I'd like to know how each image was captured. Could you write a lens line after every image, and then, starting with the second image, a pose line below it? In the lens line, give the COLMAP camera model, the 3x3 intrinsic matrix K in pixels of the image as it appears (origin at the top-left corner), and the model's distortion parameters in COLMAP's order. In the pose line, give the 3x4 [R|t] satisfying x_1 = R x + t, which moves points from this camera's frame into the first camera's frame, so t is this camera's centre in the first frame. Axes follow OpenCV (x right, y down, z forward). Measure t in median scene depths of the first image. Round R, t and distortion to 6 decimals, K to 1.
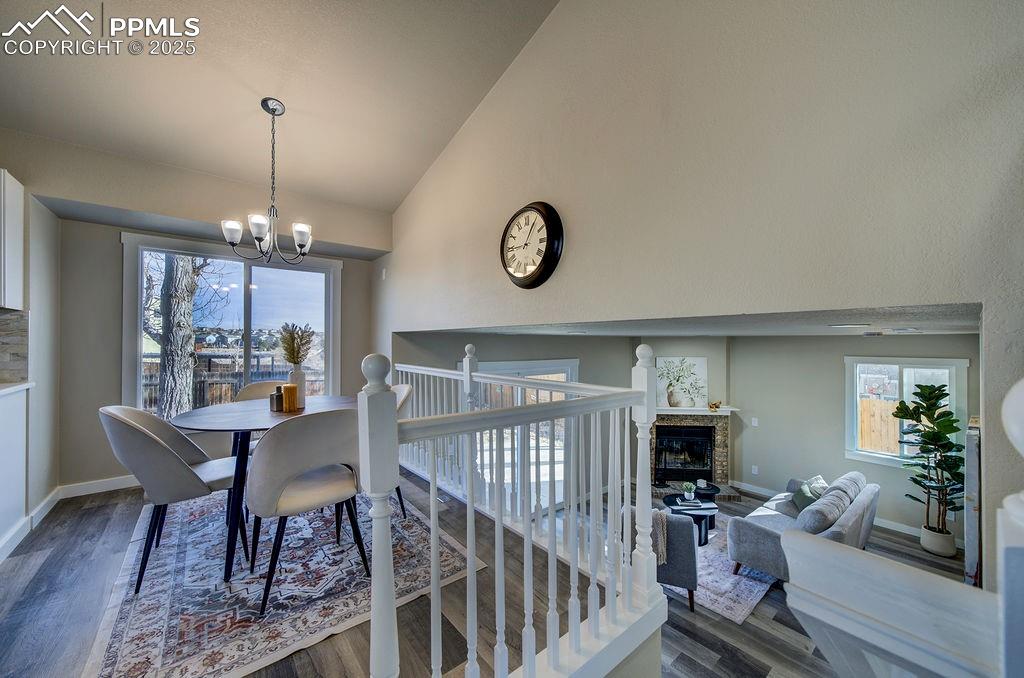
lens RADIAL K [[376.6, 0, 512.0], [0, 376.6, 339.0], [0, 0, 1]] dist [0.000953, -0.000134]
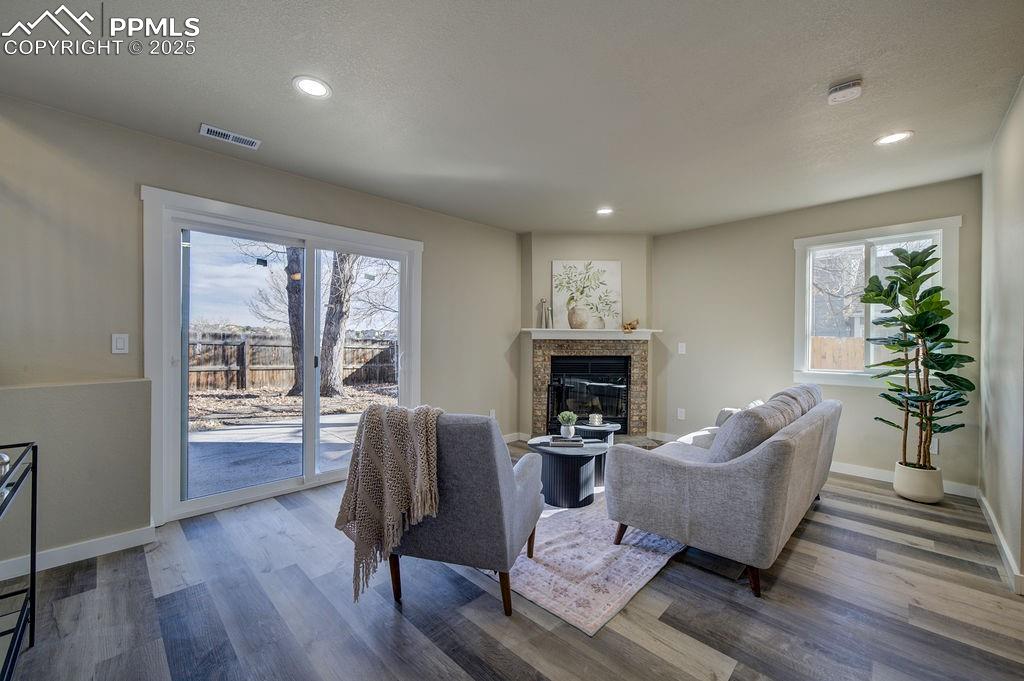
lens RADIAL K [[397.2, 0, 521.4], [0, 397.2, 342.2], [0, 0, 1]] dist [-0.002849, 0.000308]
pose [[0.992916, 0.003245, 0.118777, 0.332442], [-0.003862, 0.999980, 0.004968, 0.279854], [-0.118758, -0.005391, 0.992909, 0.374303]]
